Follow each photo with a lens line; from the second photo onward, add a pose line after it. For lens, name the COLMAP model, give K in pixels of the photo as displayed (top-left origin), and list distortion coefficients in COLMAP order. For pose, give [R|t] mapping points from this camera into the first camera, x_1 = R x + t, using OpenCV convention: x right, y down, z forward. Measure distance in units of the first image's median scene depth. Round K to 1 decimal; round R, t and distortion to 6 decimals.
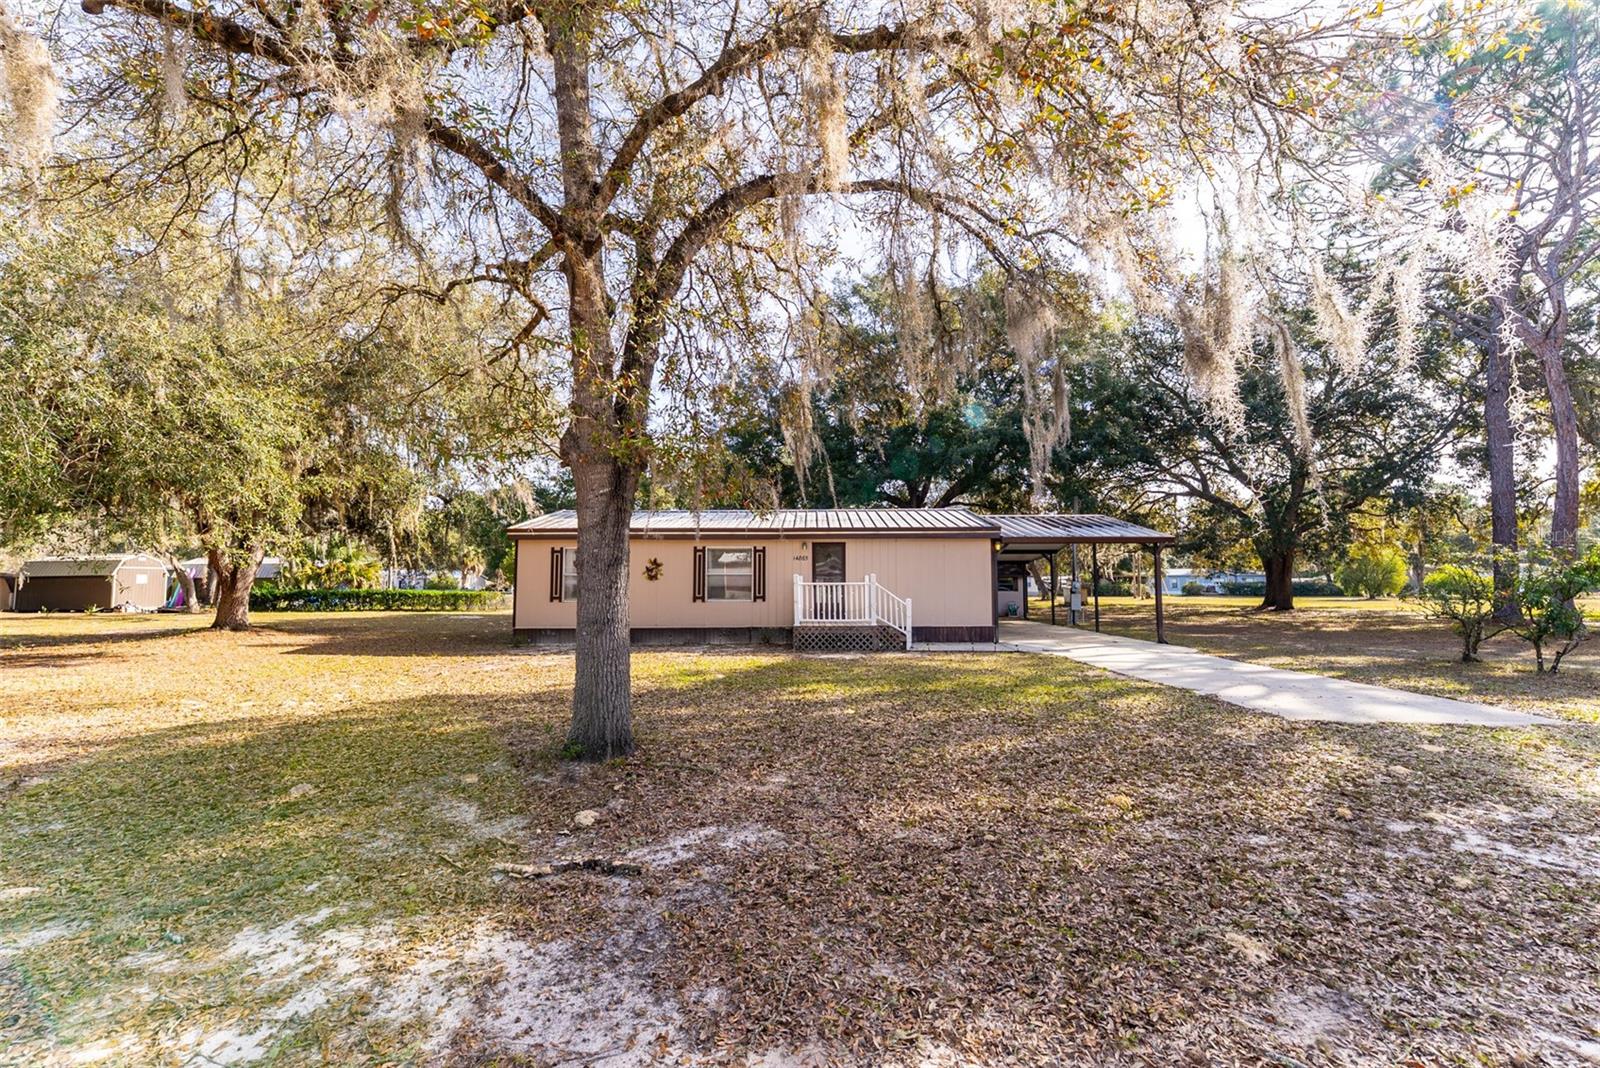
lens RADIAL K [[639.5, 0, 802.2], [0, 639.5, 536.8], [0, 0, 1]] dist [-0.006416, 0.000829]
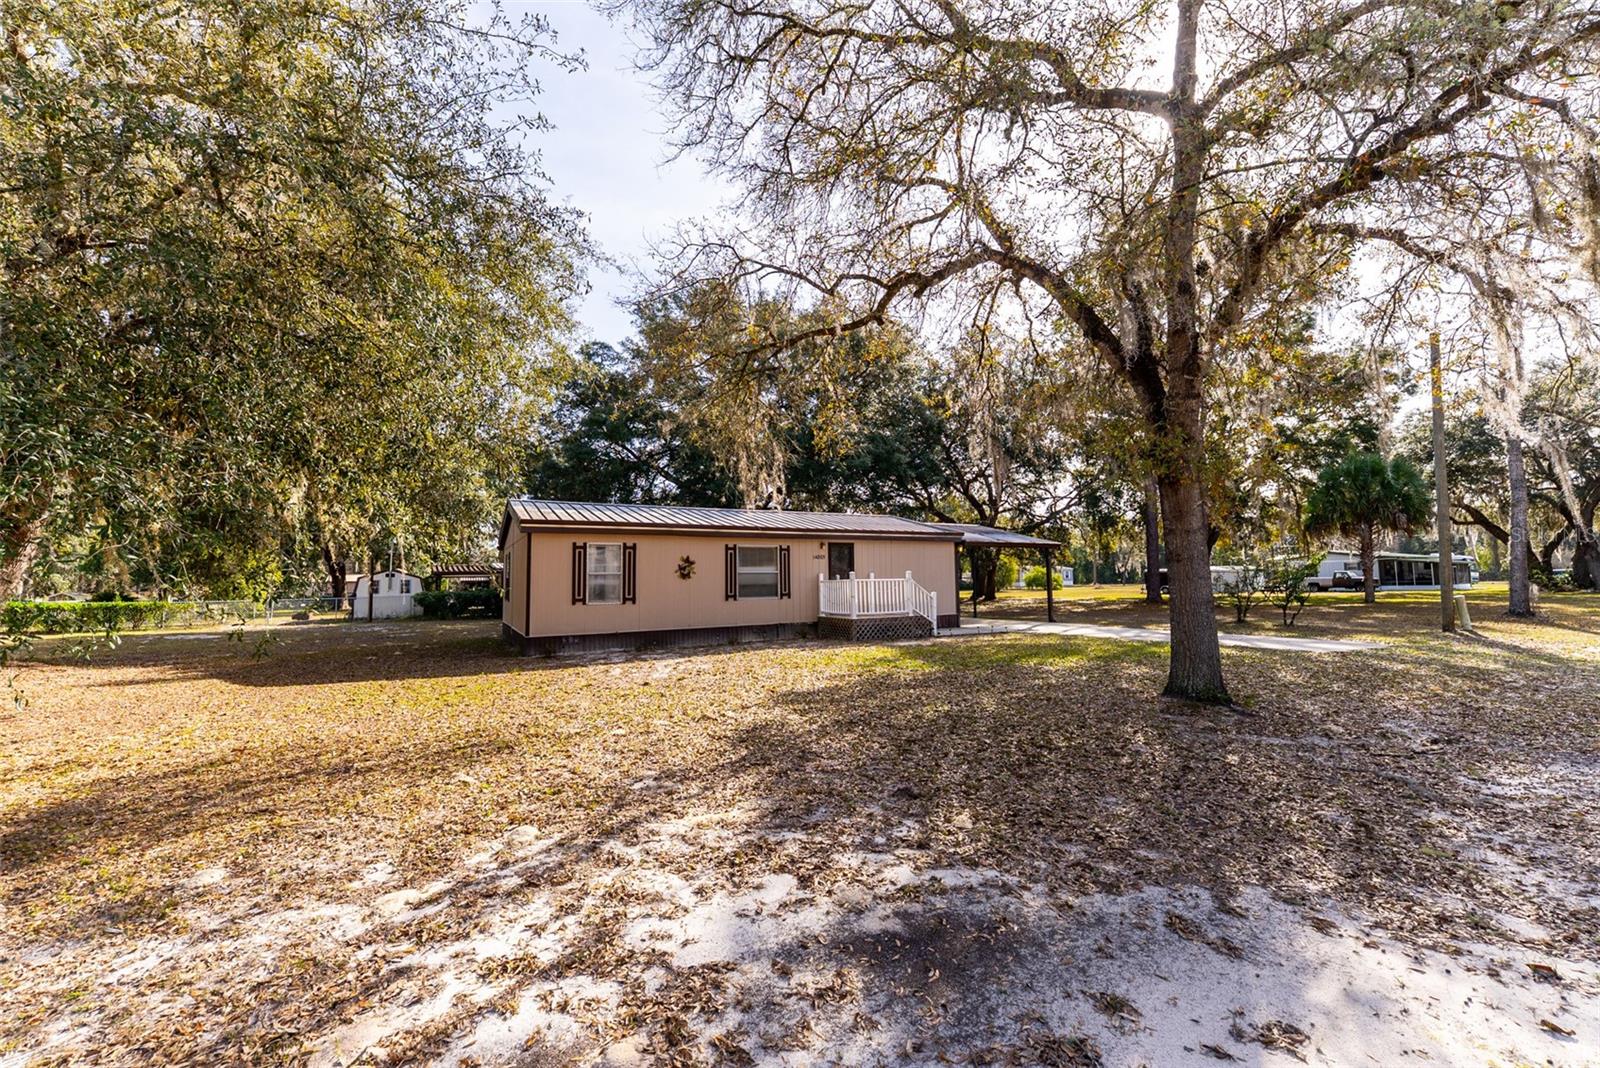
lens RADIAL K [[639.5, 0, 804.2], [0, 639.5, 536.6], [0, 0, 1]] dist [-0.006416, 0.000829]
pose [[0.866855, 0.025118, 0.497927, -0.556568], [-0.023928, 0.999675, -0.008772, 0.009321], [-0.497986, -0.004310, 0.867174, 0.088026]]
